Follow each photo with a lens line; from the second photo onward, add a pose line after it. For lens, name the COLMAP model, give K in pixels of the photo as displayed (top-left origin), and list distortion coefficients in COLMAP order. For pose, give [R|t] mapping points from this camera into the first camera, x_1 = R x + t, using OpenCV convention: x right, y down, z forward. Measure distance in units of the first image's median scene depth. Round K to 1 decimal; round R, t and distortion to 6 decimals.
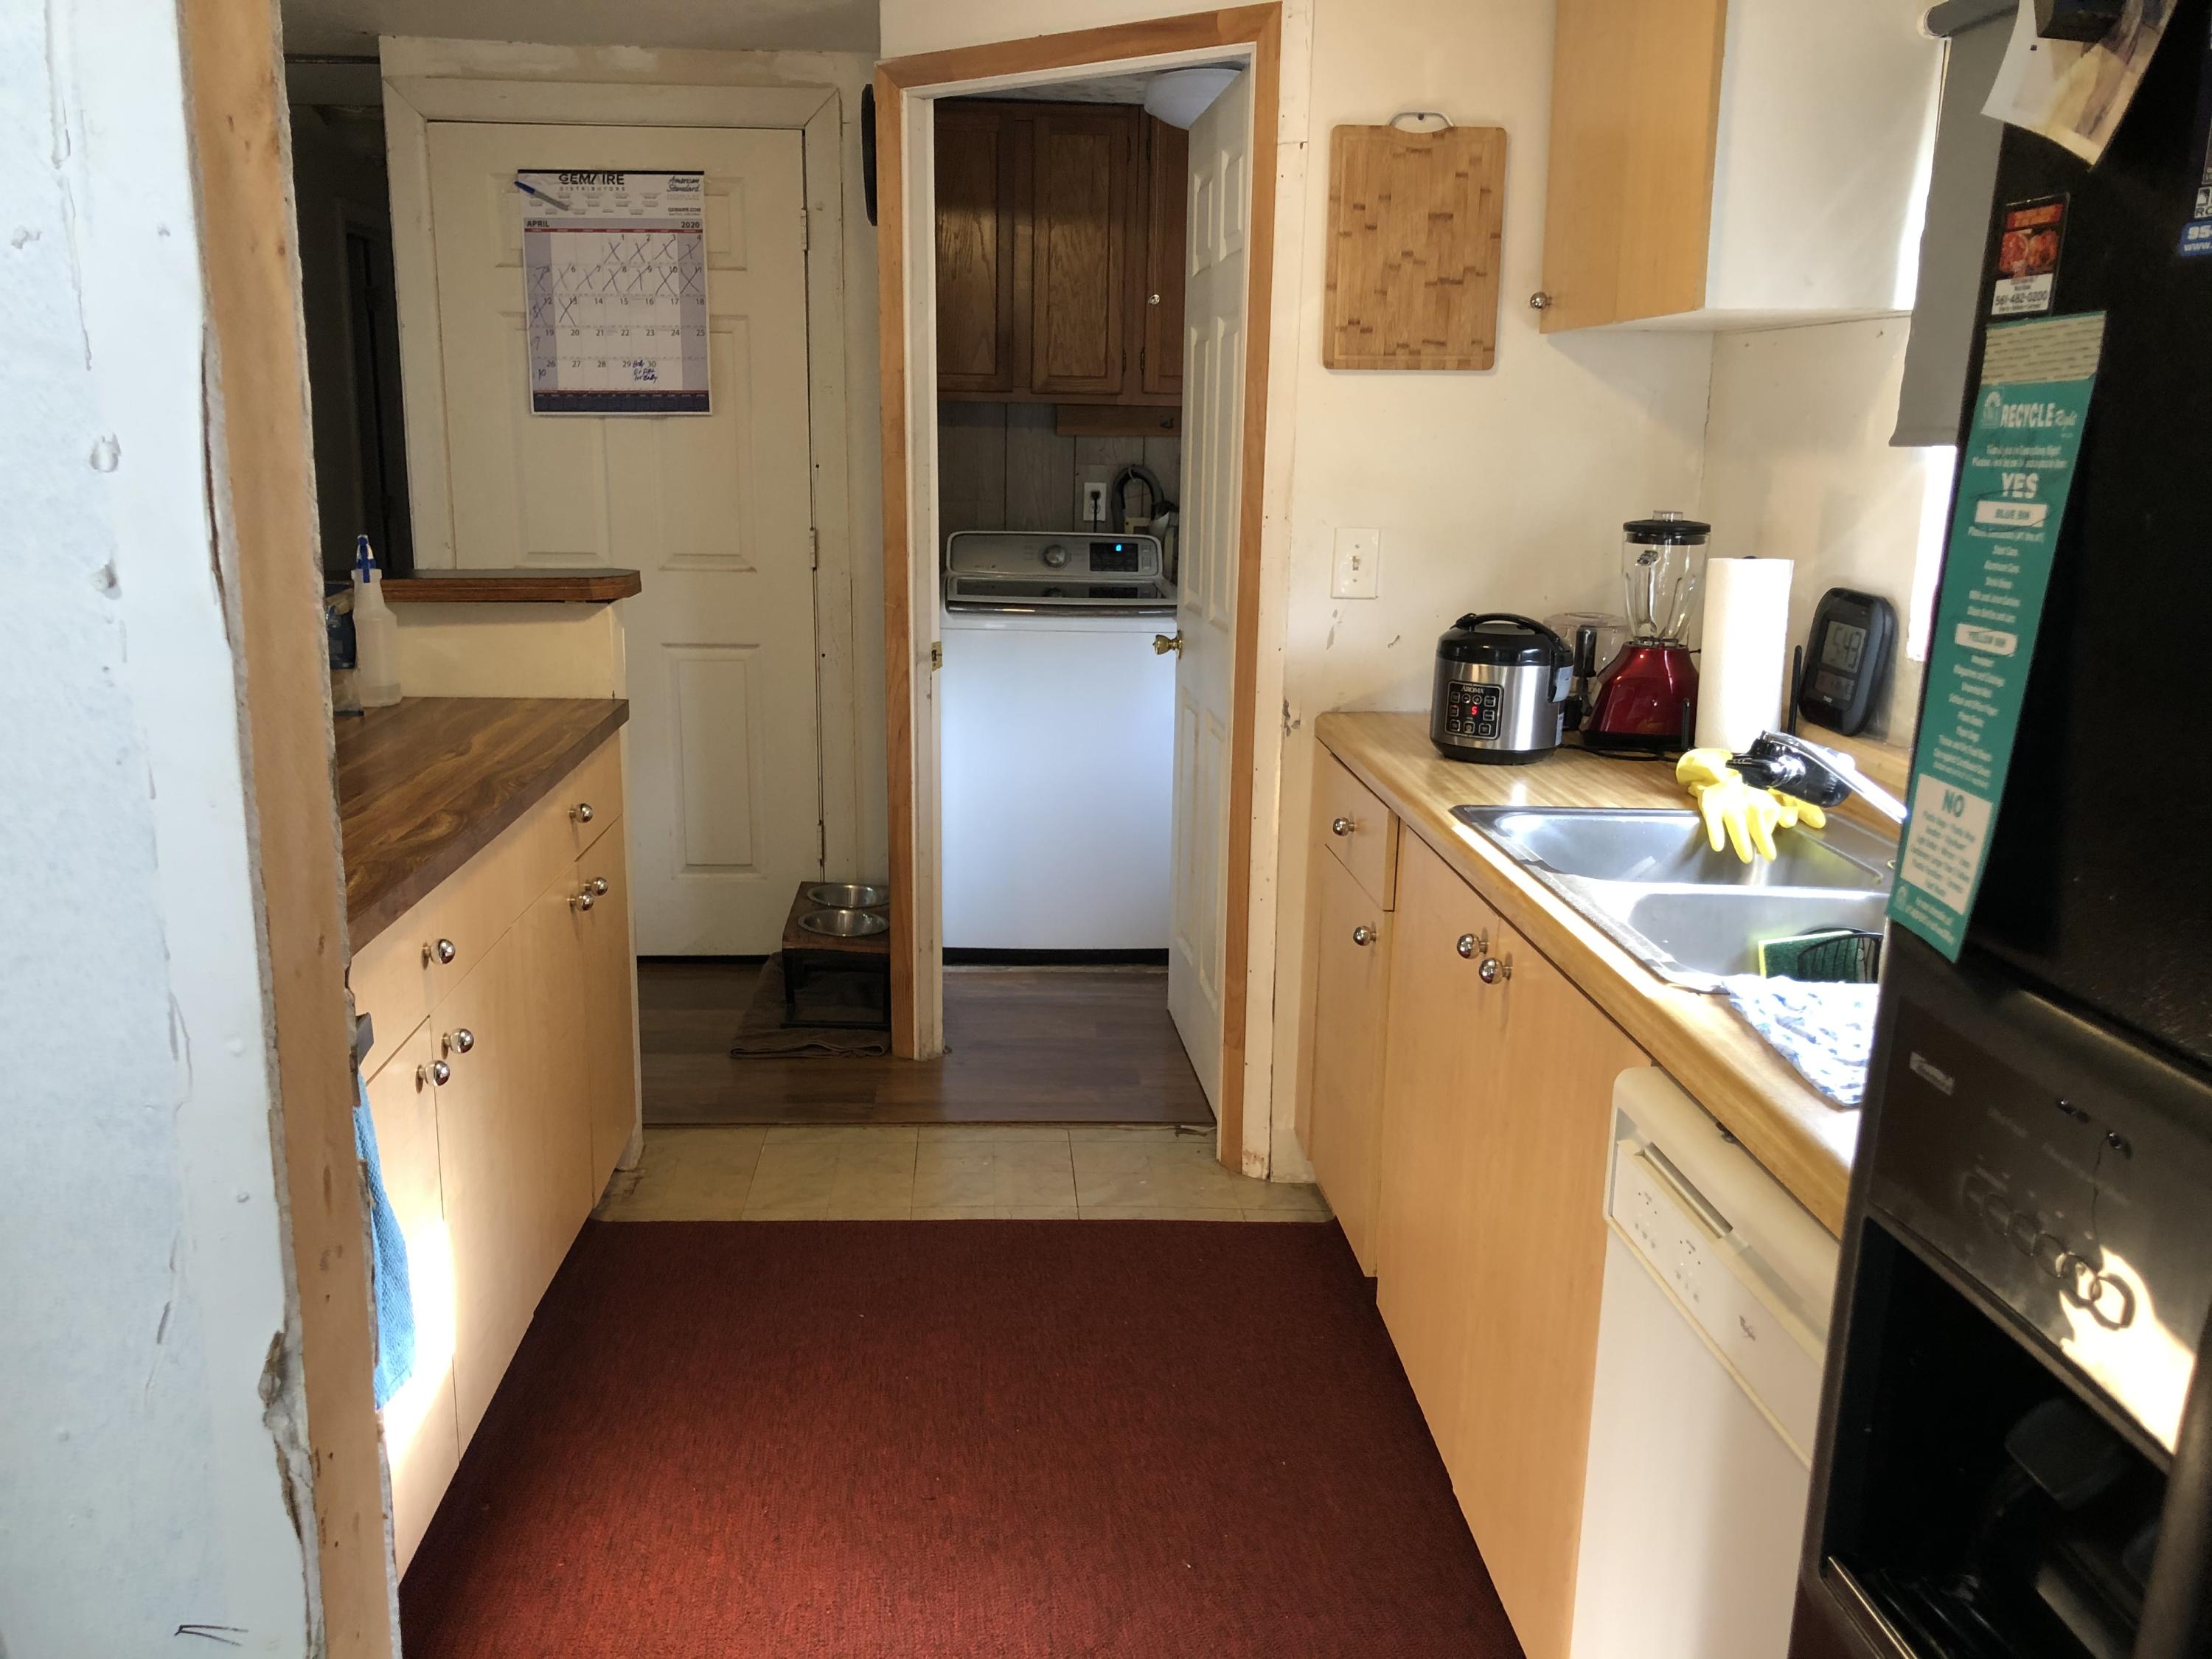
lens RADIAL K [[1866.4, 0, 1099.2], [0, 1866.4, 835.8], [0, 0, 1]] dist [0.057235, -0.053303]
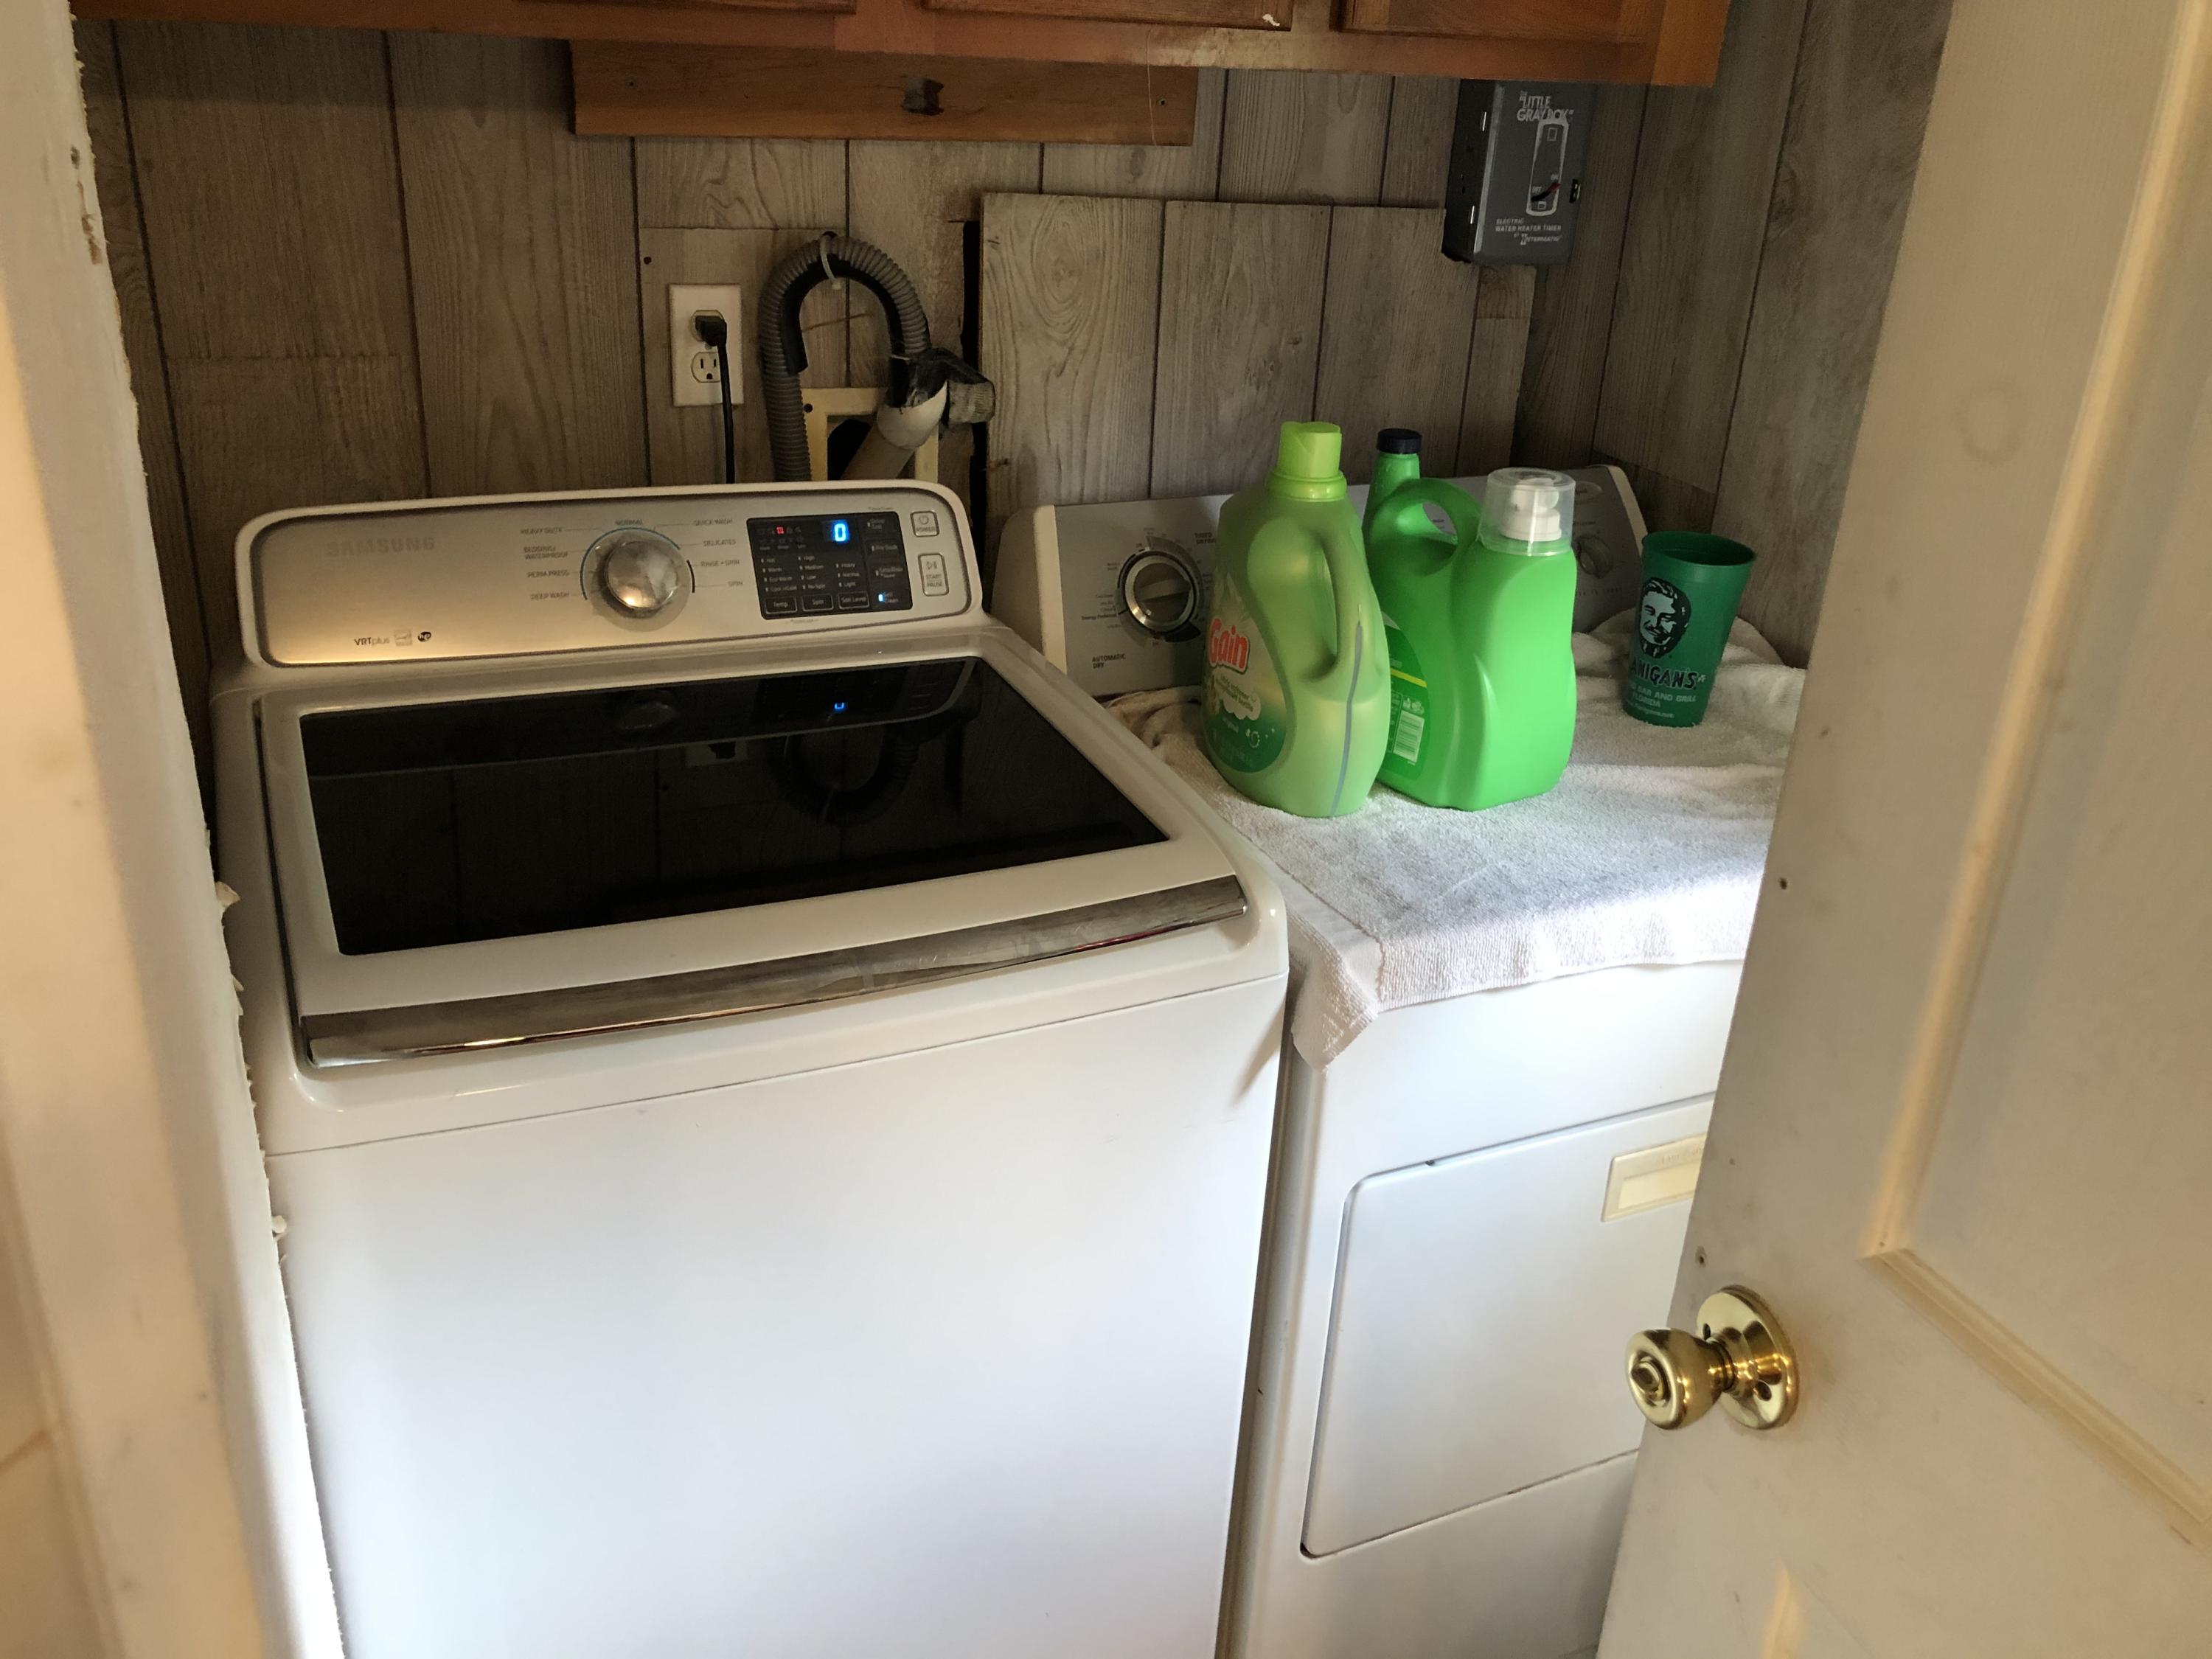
lens RADIAL K [[1866.4, 0, 1099.2], [0, 1866.4, 835.8], [0, 0, 1]] dist [0.057235, -0.053303]
pose [[0.940411, -0.117160, 0.319220, -0.074884], [0.046232, 0.974106, 0.221316, -0.236474], [-0.336884, -0.193370, 0.921476, 0.945476]]
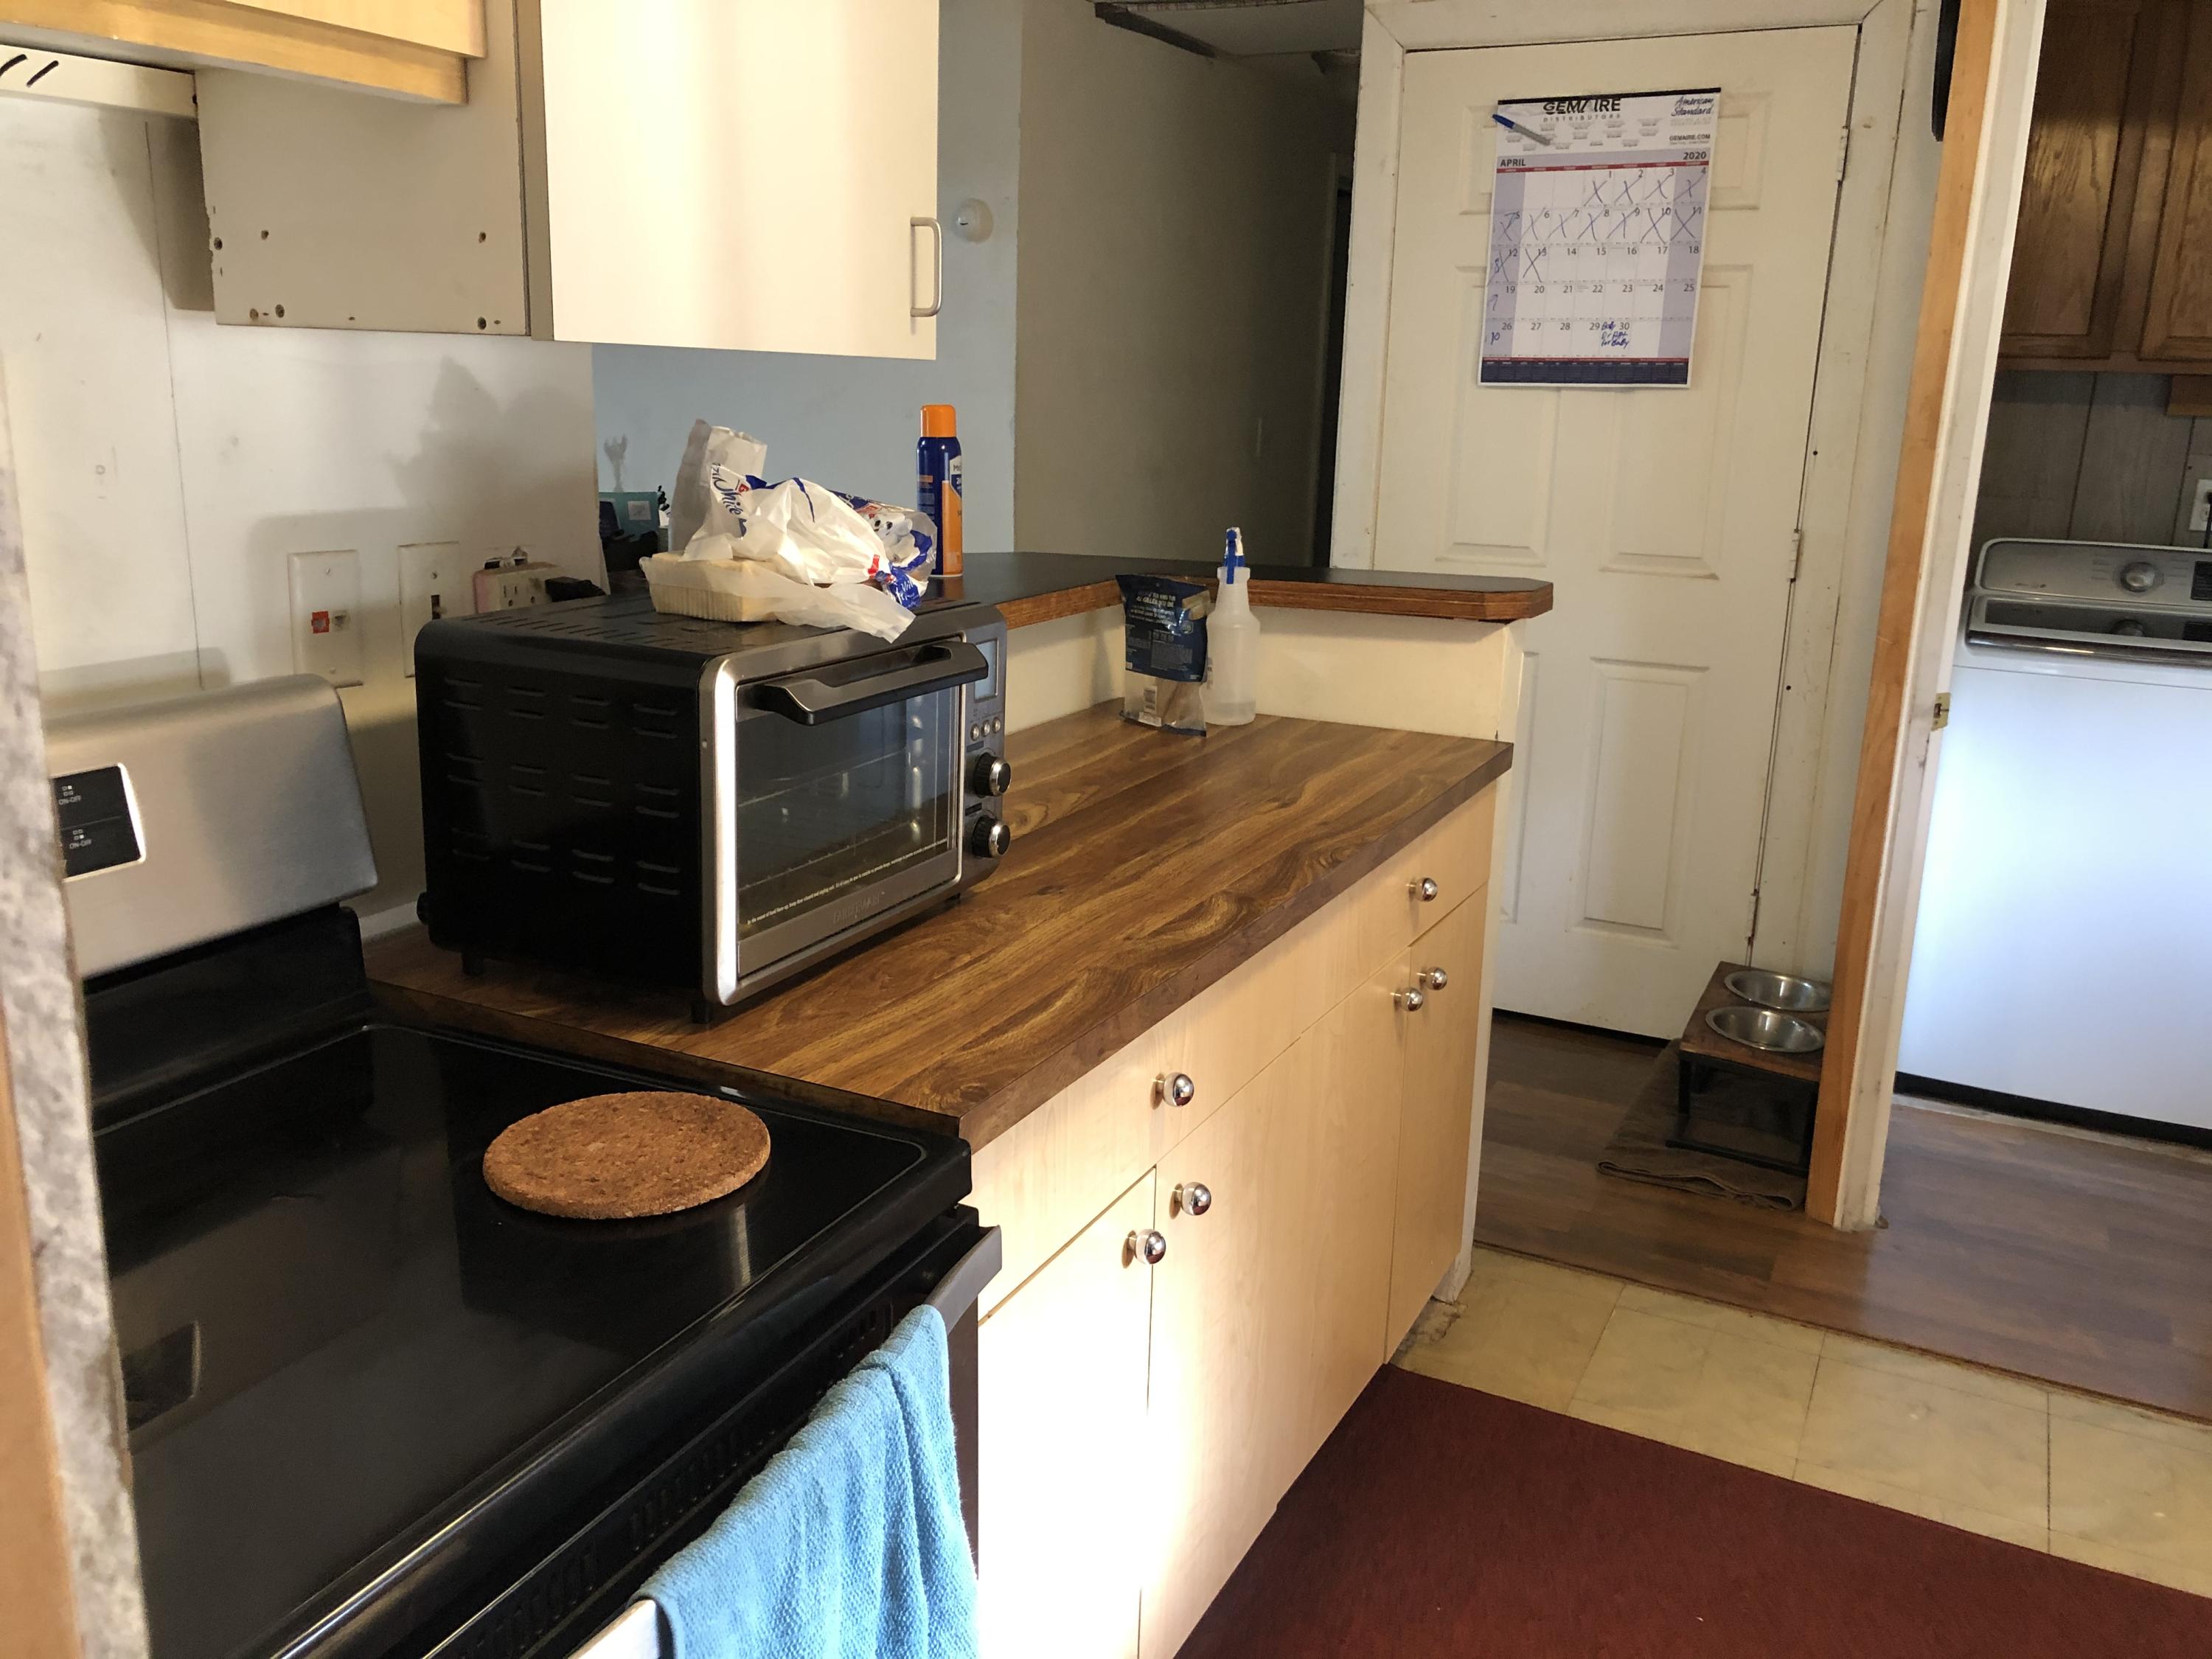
lens RADIAL K [[1865.6, 0, 1107.5], [0, 1865.6, 824.4], [0, 0, 1]] dist [0.006374, 0.073964]
pose [[0.869972, 0.130461, -0.475530, -0.014959], [-0.123652, 0.991271, 0.045736, -0.047354], [0.477346, 0.019011, 0.878510, 0.188080]]
